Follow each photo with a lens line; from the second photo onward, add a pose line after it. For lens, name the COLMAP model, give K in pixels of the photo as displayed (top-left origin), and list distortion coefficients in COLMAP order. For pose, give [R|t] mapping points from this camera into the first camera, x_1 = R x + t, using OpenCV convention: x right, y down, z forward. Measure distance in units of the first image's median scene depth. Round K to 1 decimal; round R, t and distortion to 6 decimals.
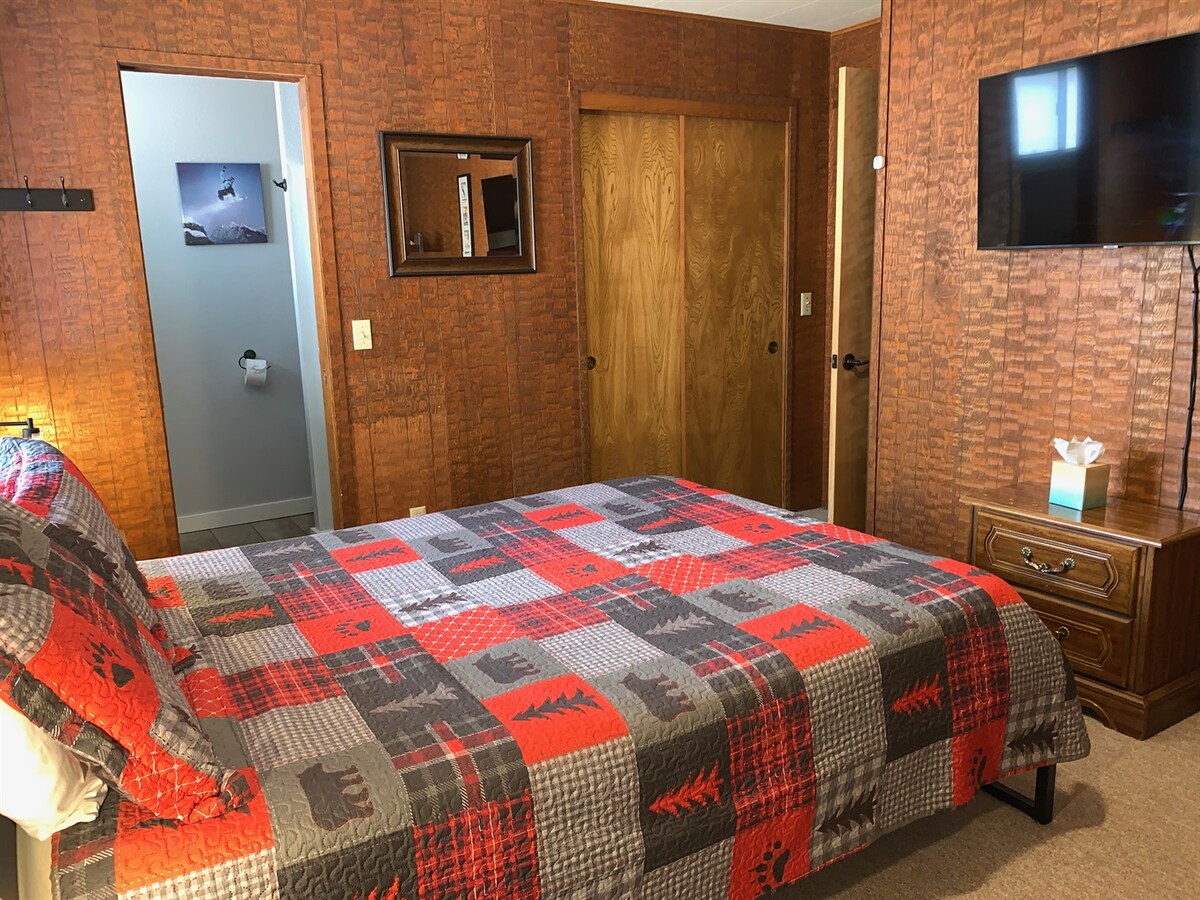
lens RADIAL K [[1023.1, 0, 600.0], [0, 1023.1, 450.0], [0, 0, 1]] dist [0.042539, -0.003924]
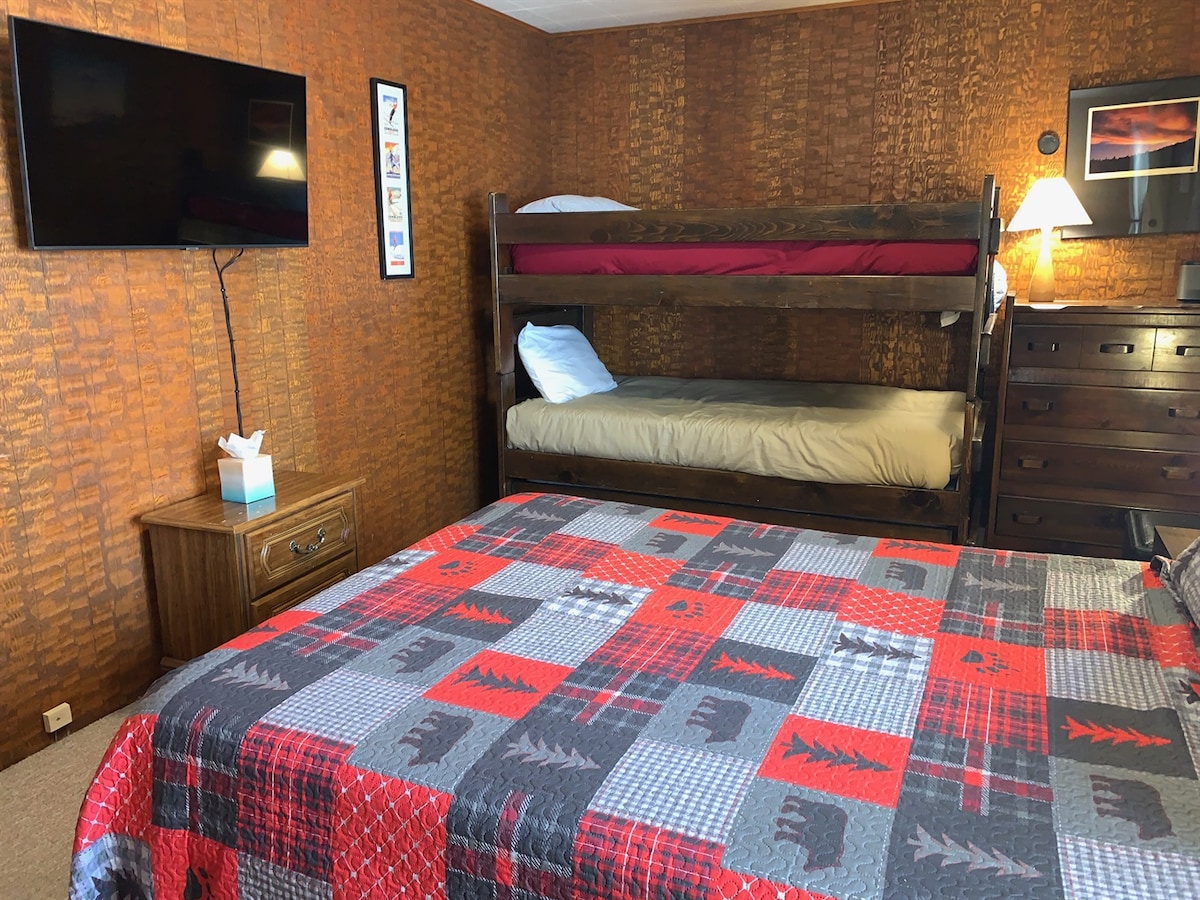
lens RADIAL K [[929.3, 0, 600.0], [0, 929.3, 450.0], [0, 0, 1]] dist [-0.002800, 0.002762]
pose [[-0.601439, -0.143479, 0.785930, -0.477519], [0.174346, 0.936459, 0.304380, -0.214952], [-0.779663, 0.320090, -0.538208, 1.220863]]
